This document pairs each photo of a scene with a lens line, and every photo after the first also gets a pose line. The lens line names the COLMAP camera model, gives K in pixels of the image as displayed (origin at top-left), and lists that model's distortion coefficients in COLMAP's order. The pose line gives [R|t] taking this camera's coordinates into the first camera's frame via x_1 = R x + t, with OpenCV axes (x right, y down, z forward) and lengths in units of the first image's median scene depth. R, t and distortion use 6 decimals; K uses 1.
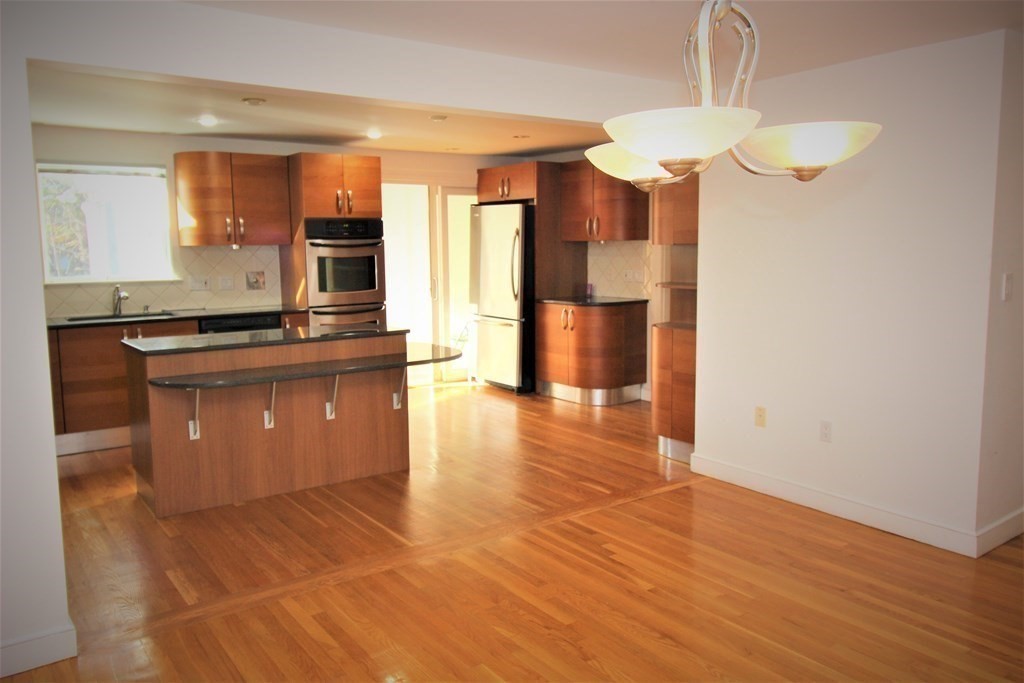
lens RADIAL K [[774.5, 0, 519.8], [0, 774.5, 338.4], [0, 0, 1]] dist [-0.002301, -0.000779]
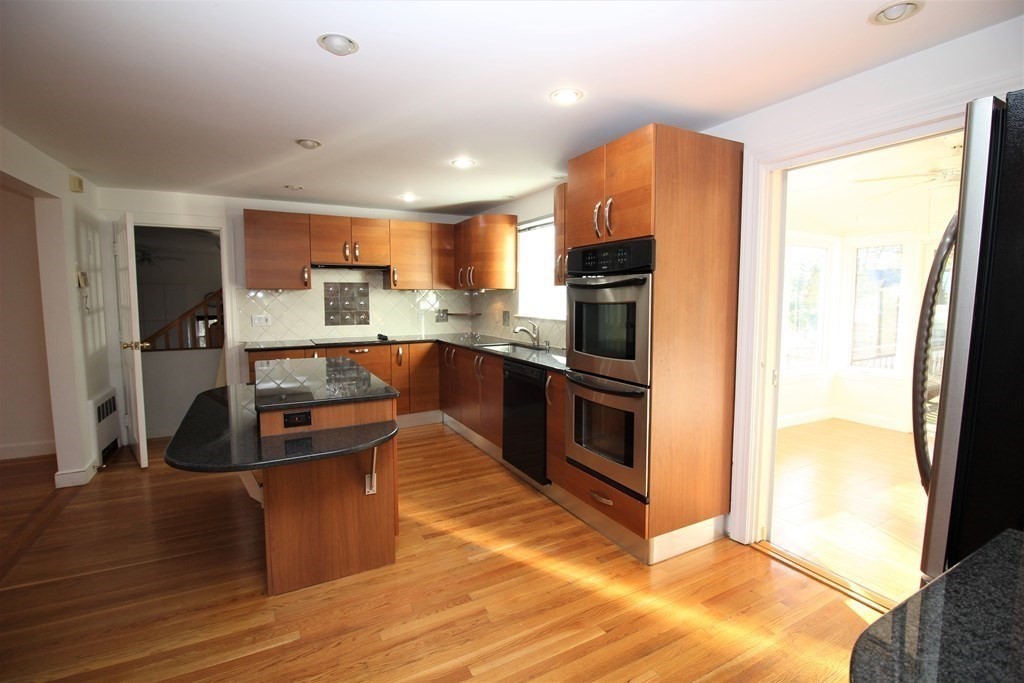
lens RADIAL K [[476.8, 0, 516.0], [0, 476.8, 339.9], [0, 0, 1]] dist [-0.004371, -0.005052]
pose [[-0.146277, 0.102228, -0.983947, 0.192832], [-0.121498, 0.985259, 0.120426, -0.121061], [0.981754, 0.137163, -0.131700, 1.045410]]
